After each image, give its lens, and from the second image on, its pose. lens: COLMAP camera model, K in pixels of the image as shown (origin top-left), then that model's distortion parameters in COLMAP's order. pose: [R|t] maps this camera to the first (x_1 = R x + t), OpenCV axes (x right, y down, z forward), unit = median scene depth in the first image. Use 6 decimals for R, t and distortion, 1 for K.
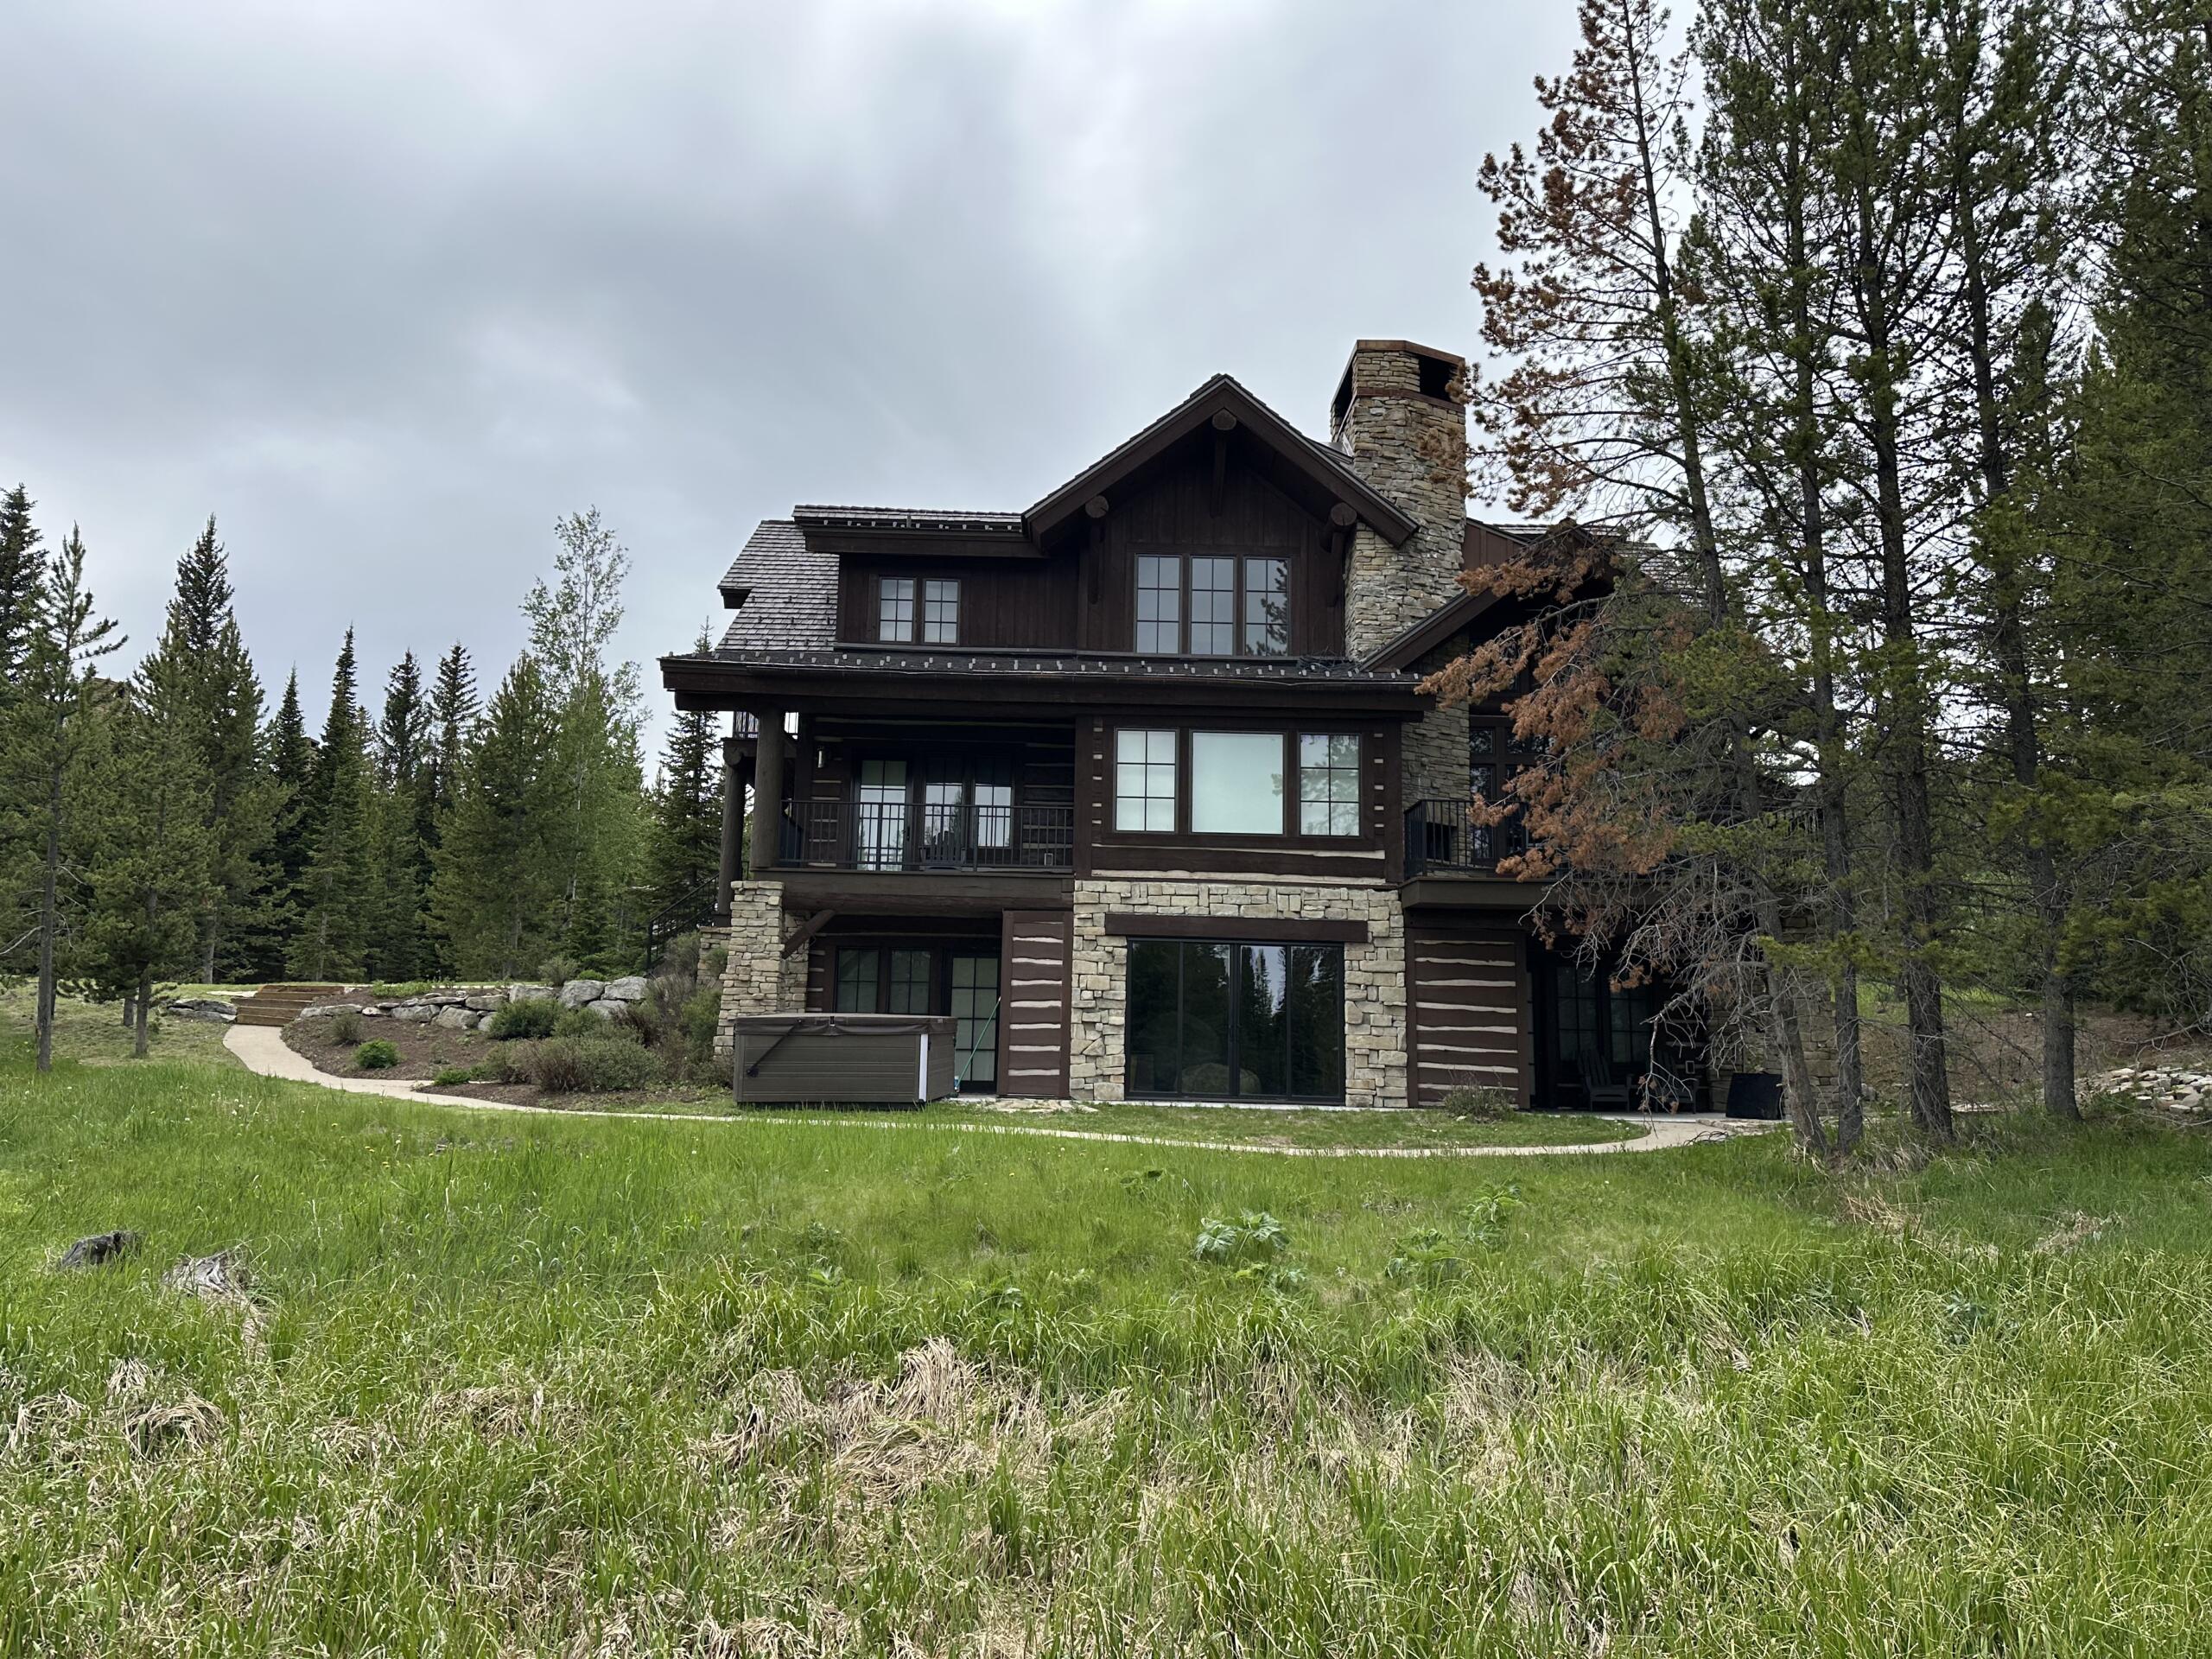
lens RADIAL K [[1555.1, 0, 1106.0], [0, 1555.1, 829.5], [0, 0, 1]] dist [0.165347, -0.208808]
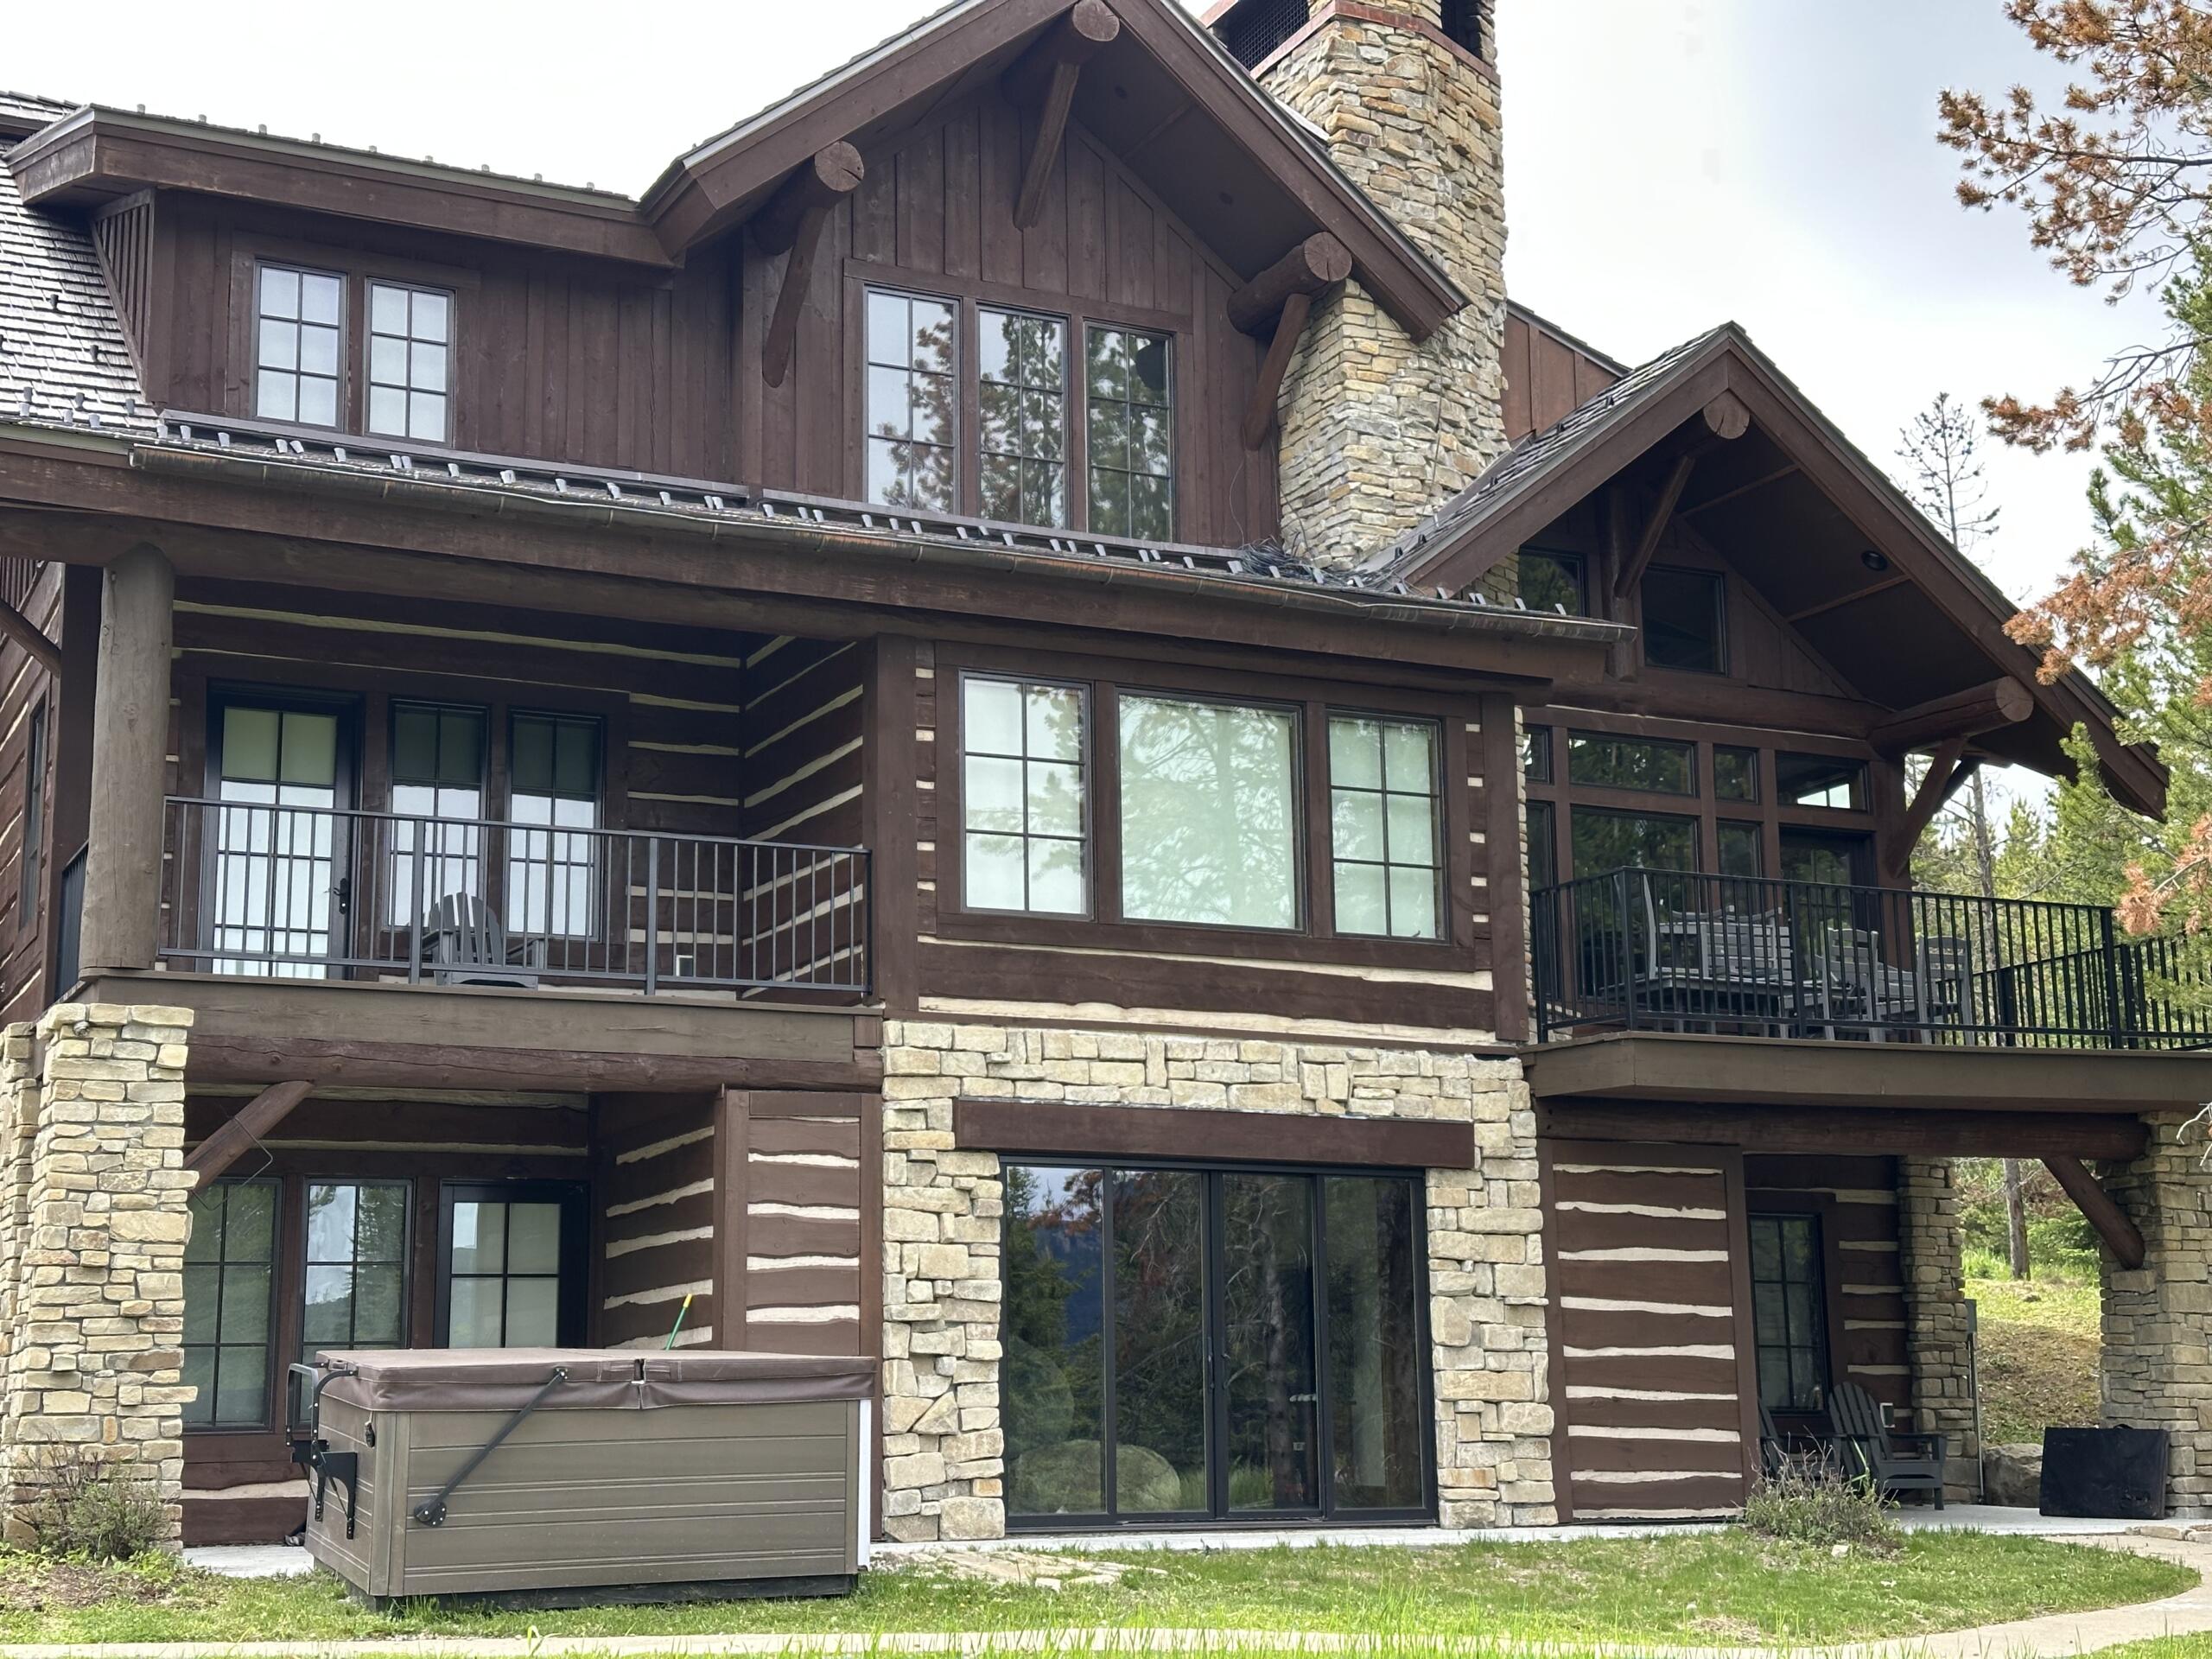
lens RADIAL K [[3092.7, 0, 1106.0], [0, 3092.7, 829.5], [0, 0, 1]] dist [0.154521, 0.001552]
pose [[0.908277, 0.049816, 0.415393, -0.320948], [-0.036354, 0.998528, -0.040260, 0.012325], [-0.416787, 0.021466, 0.908751, 0.201112]]
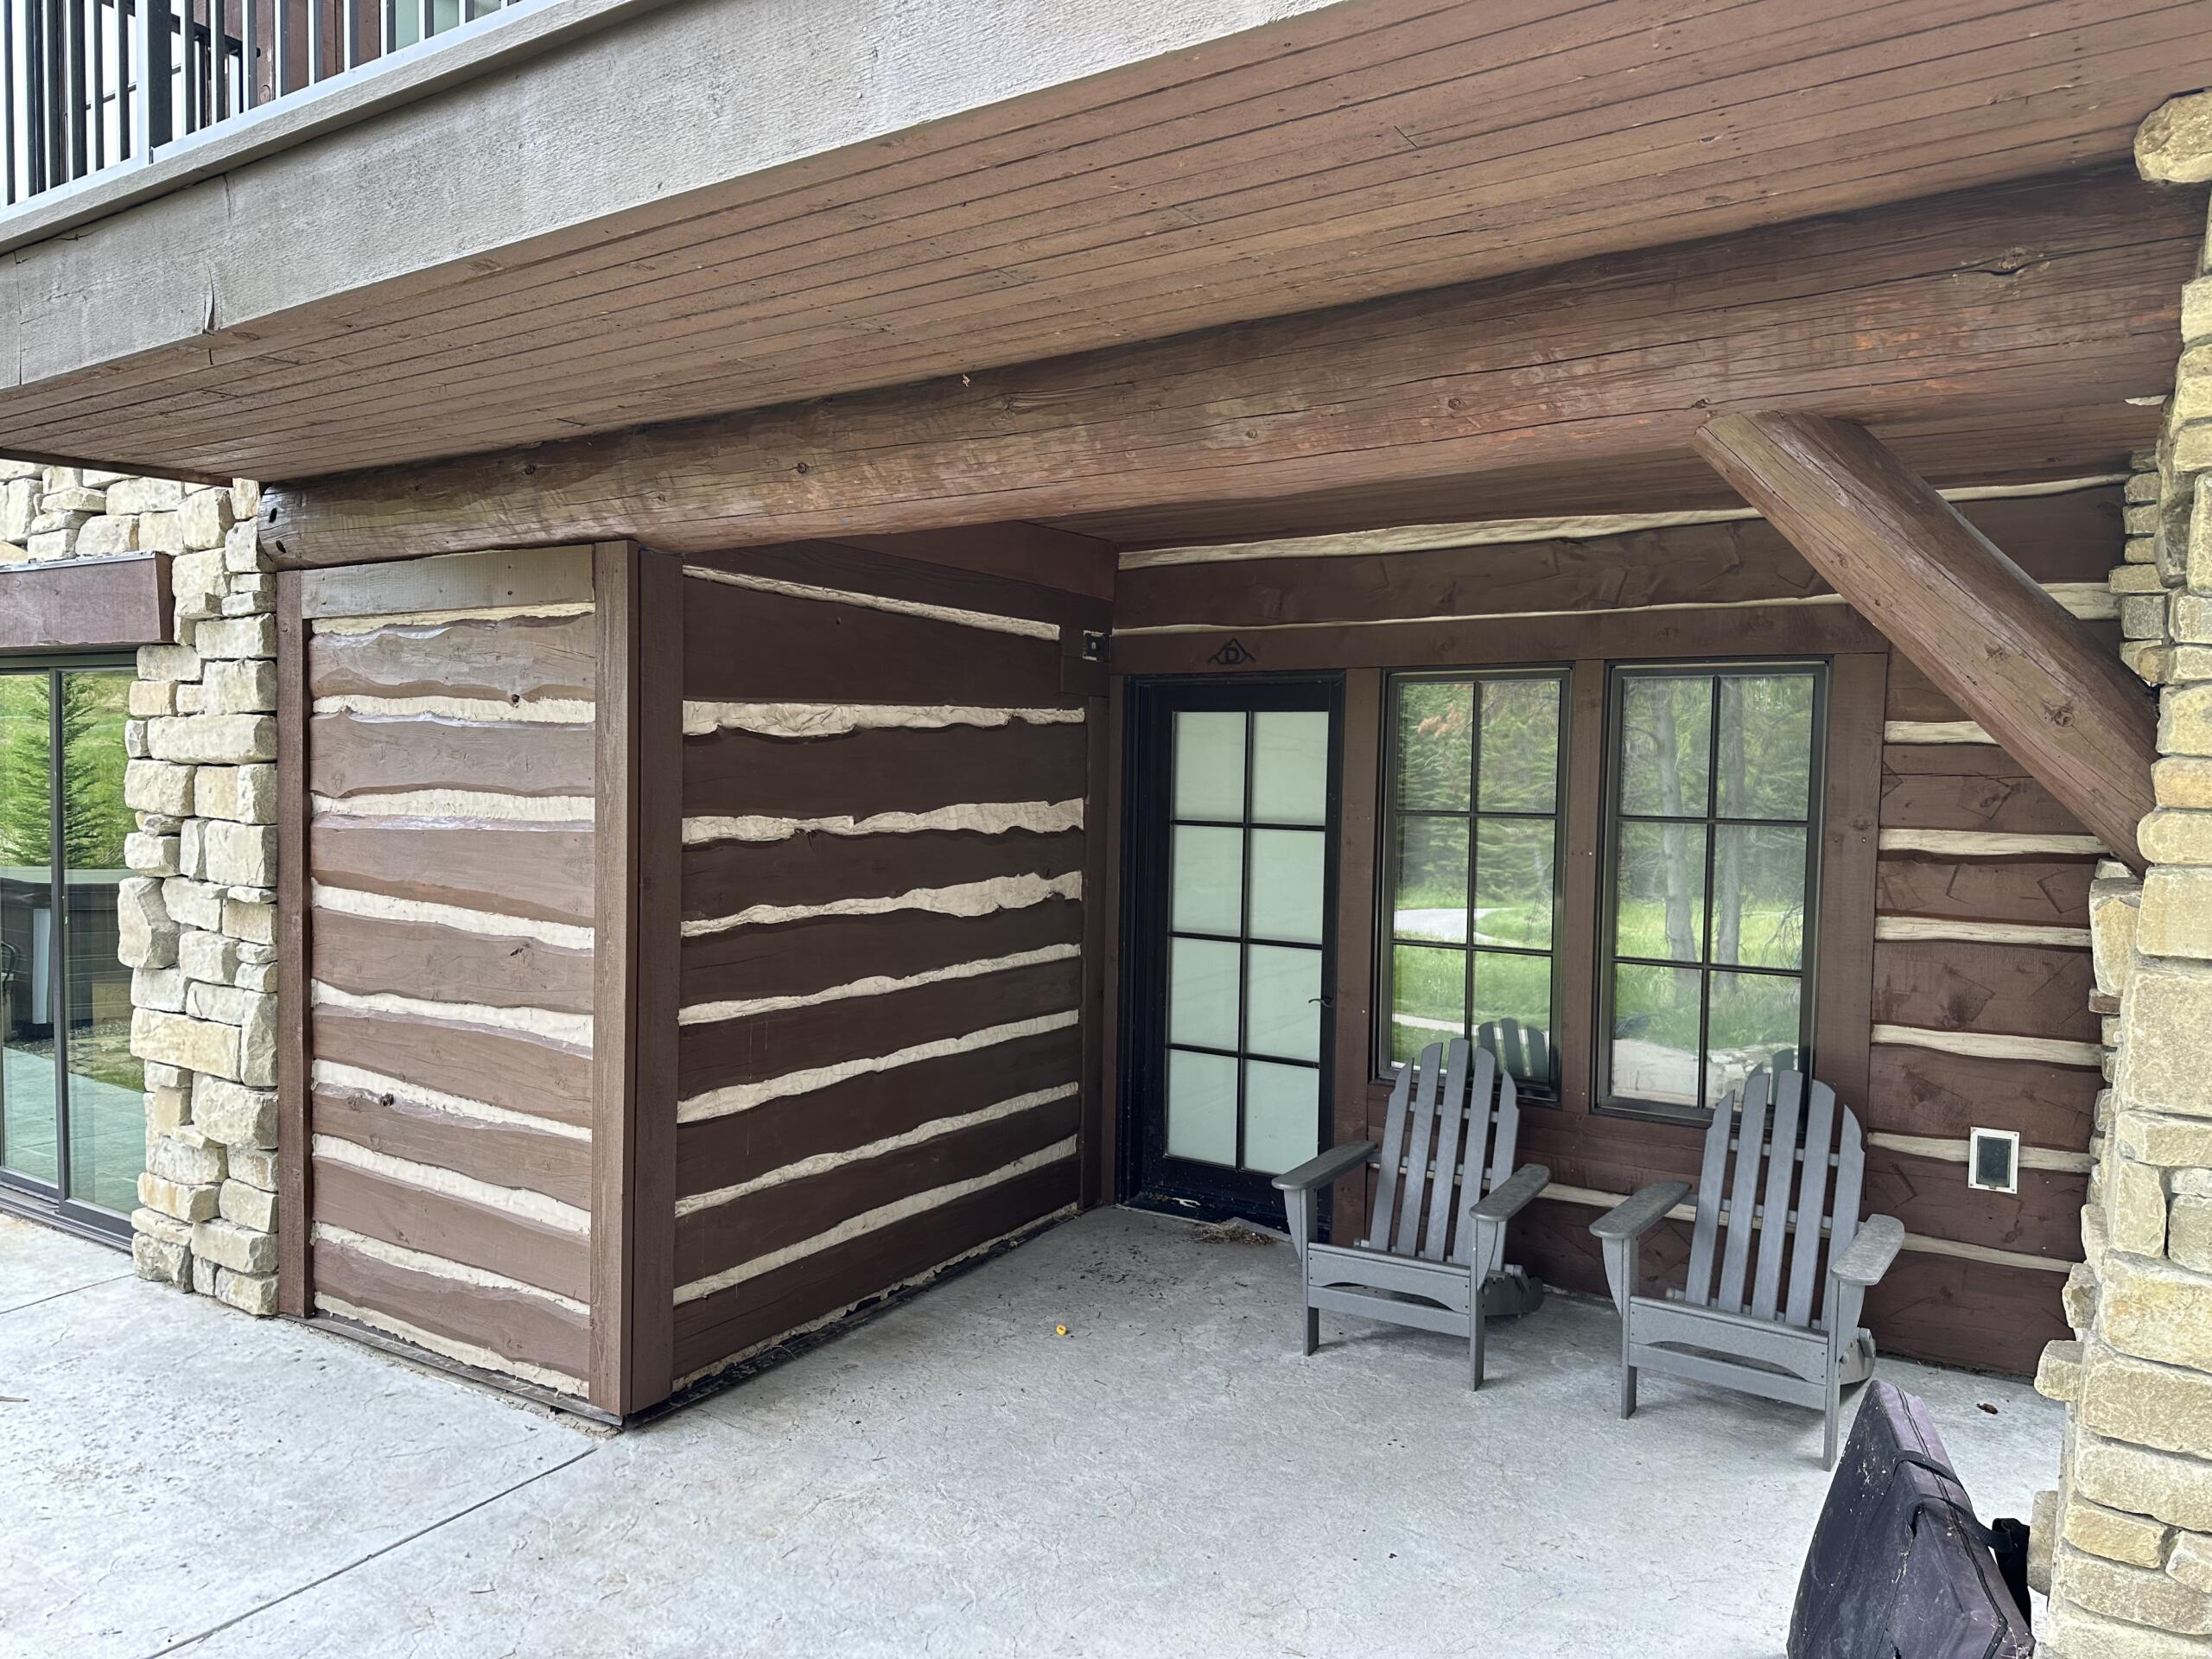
lens RADIAL K [[1555.1, 0, 1106.0], [0, 1555.1, 829.5], [0, 0, 1]] dist [0.165347, -0.208808]
pose [[0.836277, 0.009120, -0.548232, 0.426150], [0.088896, 0.984378, 0.151978, 0.075453], [0.541053, -0.175831, 0.822402, 0.864004]]
